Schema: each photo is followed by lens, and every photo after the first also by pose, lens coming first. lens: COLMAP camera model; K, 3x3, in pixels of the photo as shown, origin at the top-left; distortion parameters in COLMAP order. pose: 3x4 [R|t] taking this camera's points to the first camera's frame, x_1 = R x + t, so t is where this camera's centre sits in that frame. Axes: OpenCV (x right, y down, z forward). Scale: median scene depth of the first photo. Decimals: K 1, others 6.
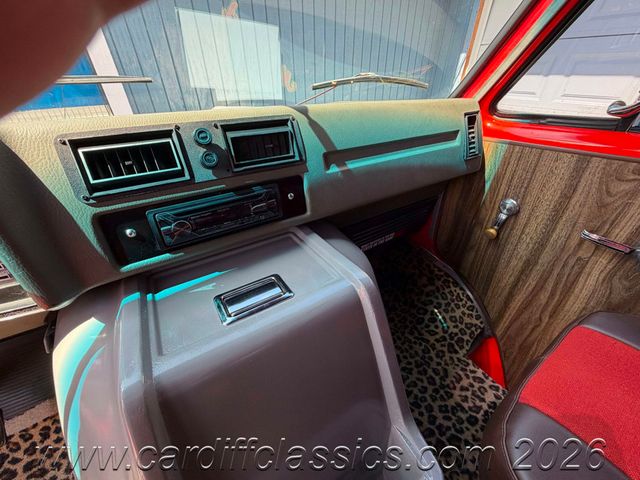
lens RADIAL K [[259.8, 0, 321.1], [0, 259.8, 239.4], [0, 0, 1]] dist [0.001382, 0.000187]
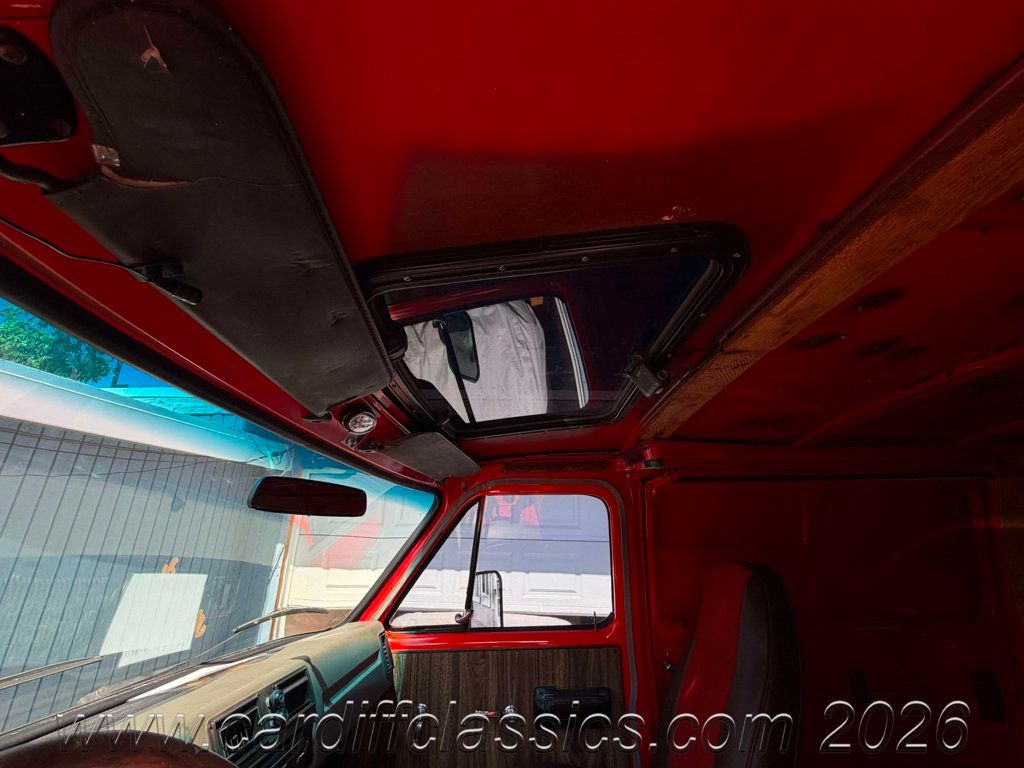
lens RADIAL K [[425.3, 0, 514.7], [0, 425.3, 388.5], [0, 0, 1]] dist [-0.001145, -0.000105]
pose [[0.538145, 0.296899, 0.788829, -1.641493], [0.443139, 0.696444, -0.564441, 0.205637], [-0.716957, 0.653312, 0.243220, -1.139438]]
